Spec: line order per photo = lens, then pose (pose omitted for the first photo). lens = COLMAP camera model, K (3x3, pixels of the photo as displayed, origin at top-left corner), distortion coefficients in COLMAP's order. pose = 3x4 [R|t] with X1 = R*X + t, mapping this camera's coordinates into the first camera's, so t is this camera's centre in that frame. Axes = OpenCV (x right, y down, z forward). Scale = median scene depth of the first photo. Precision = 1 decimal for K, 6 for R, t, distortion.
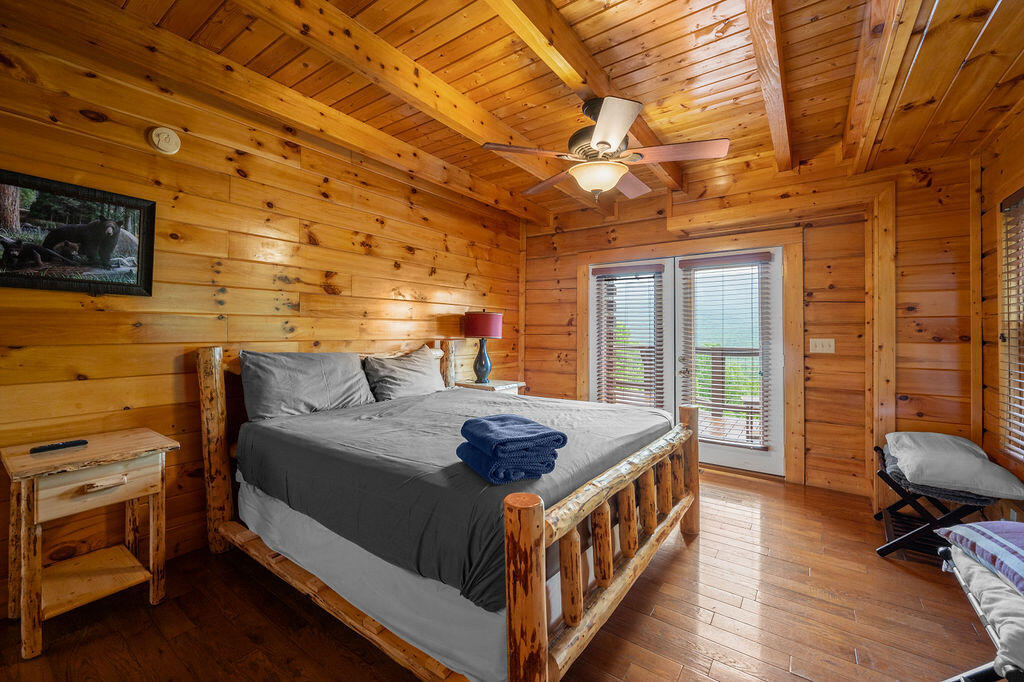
lens RADIAL K [[418.4, 0, 511.7], [0, 418.4, 326.1], [0, 0, 1]] dist [0.000951, 0.000047]
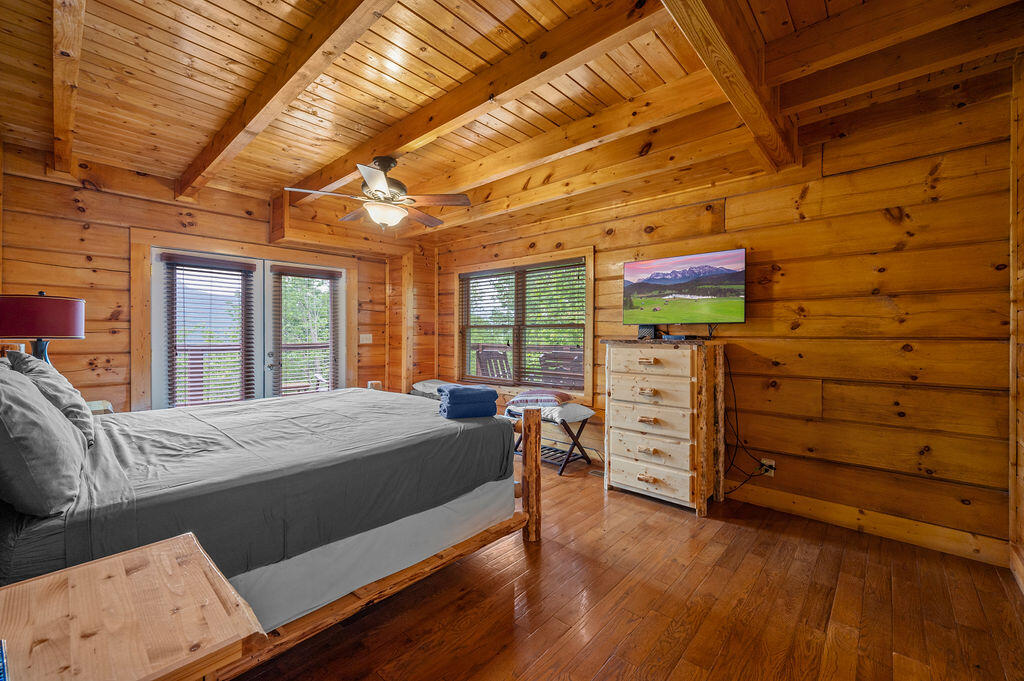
lens RADIAL K [[411.2, 0, 511.3], [0, 411.2, 330.5], [0, 0, 1]] dist [-0.000016, -0.000044]
pose [[0.118756, -0.000427, 0.992923, -0.591333], [-0.017083, 0.999851, 0.002474, 0.002932], [-0.992777, -0.017256, 0.118731, 0.244080]]
